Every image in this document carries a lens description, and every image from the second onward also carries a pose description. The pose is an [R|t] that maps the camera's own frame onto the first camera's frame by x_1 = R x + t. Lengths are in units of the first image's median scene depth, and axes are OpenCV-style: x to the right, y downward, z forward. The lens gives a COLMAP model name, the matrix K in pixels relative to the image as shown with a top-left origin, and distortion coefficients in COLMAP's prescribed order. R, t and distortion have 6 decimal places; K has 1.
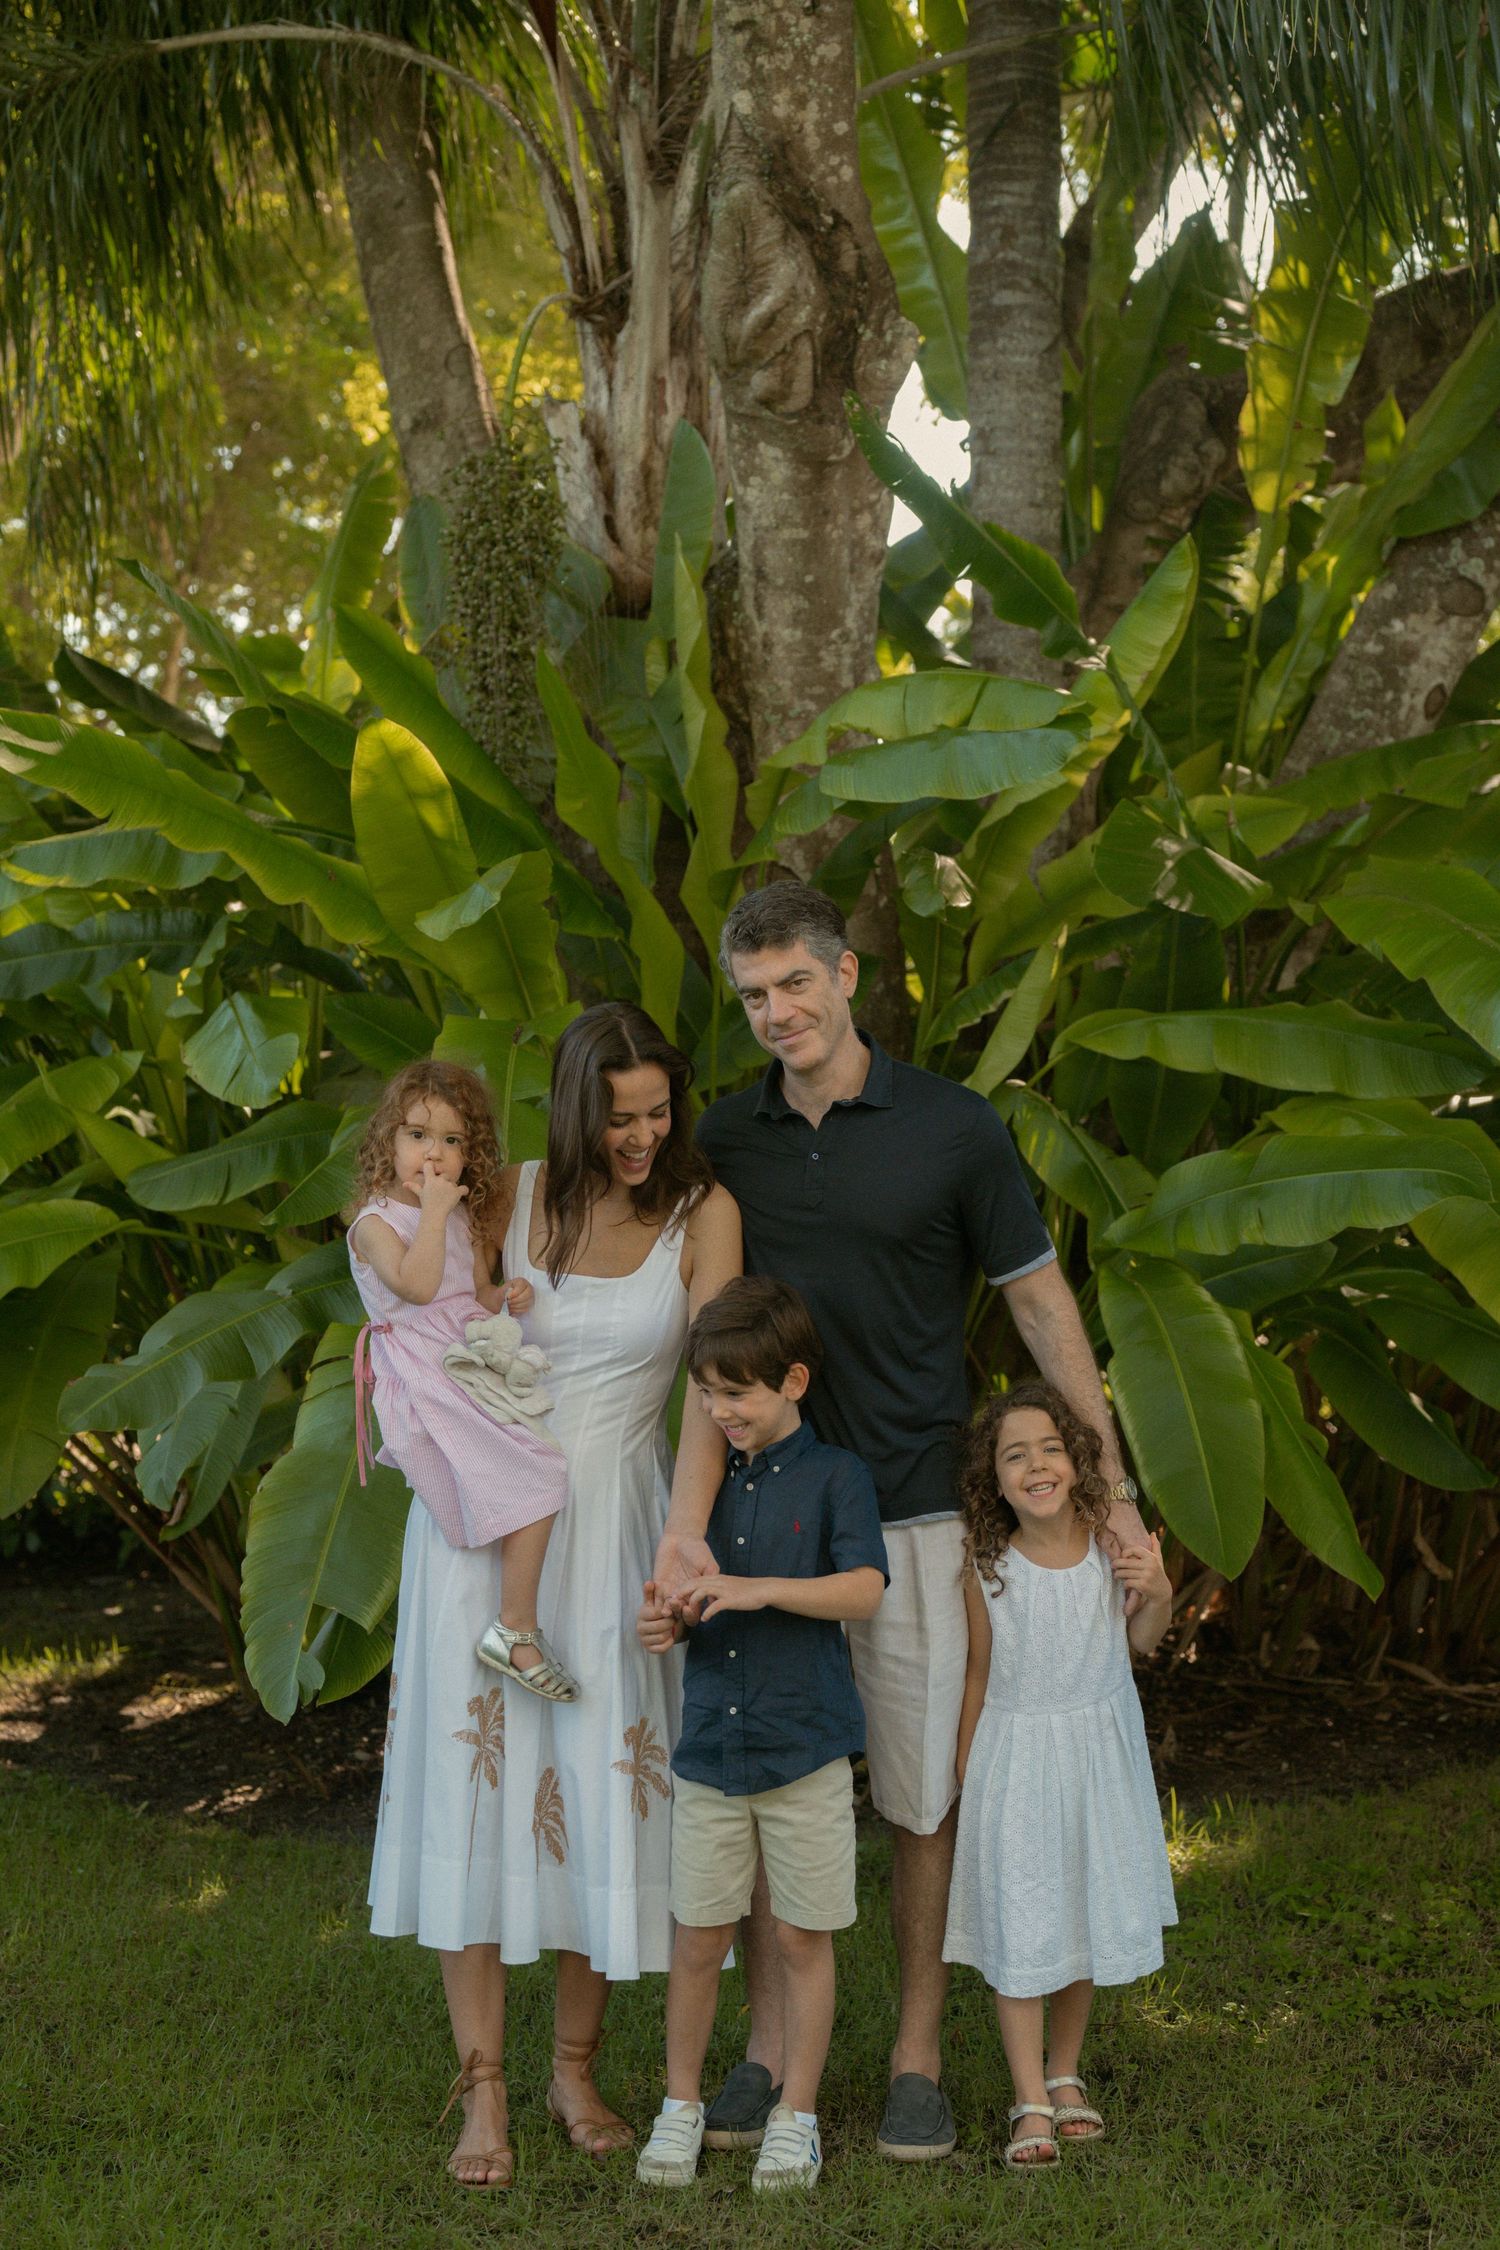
lens RADIAL K [[3712.6, 0, 745.1], [0, 3712.6, 971.6], [0, 0, 1]] dist [0.008217, 0.024641]
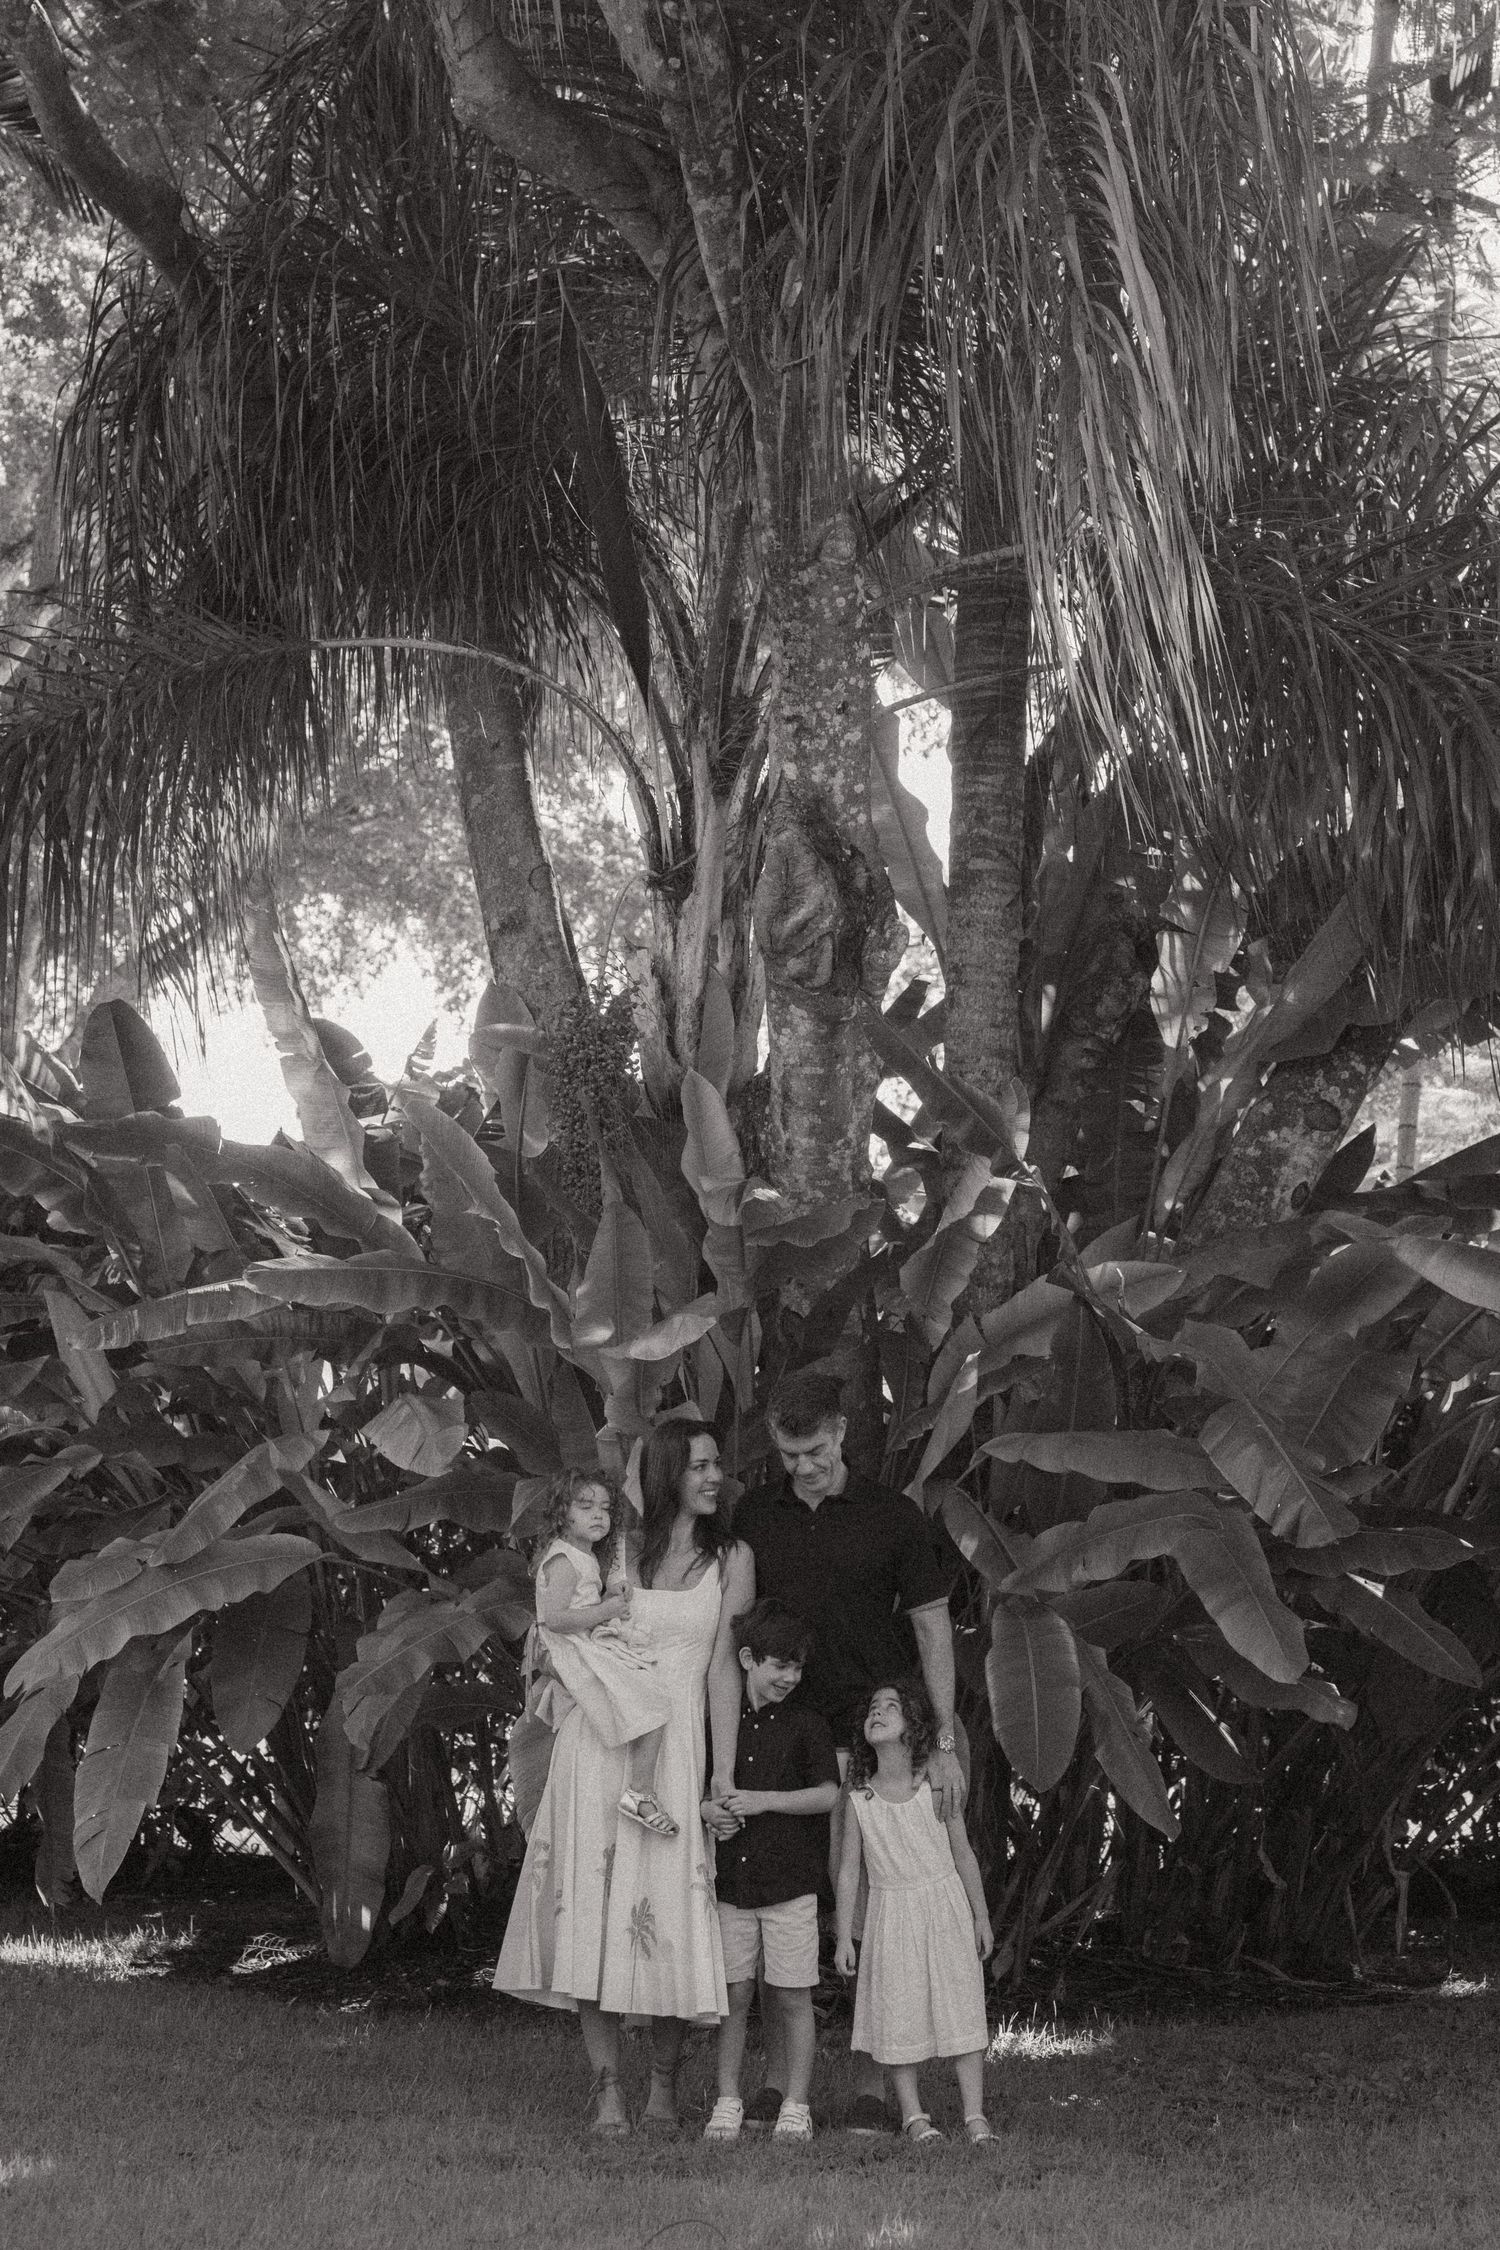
lens RADIAL K [[3712.6, 0, 745.1], [0, 3712.6, 971.6], [0, 0, 1]] dist [0.008217, 0.024641]
pose [[0.999133, 0.041322, 0.004972, -0.017849], [-0.040616, 0.994120, -0.100383, -0.014482], [-0.009090, 0.100094, 0.994936, -0.320570]]
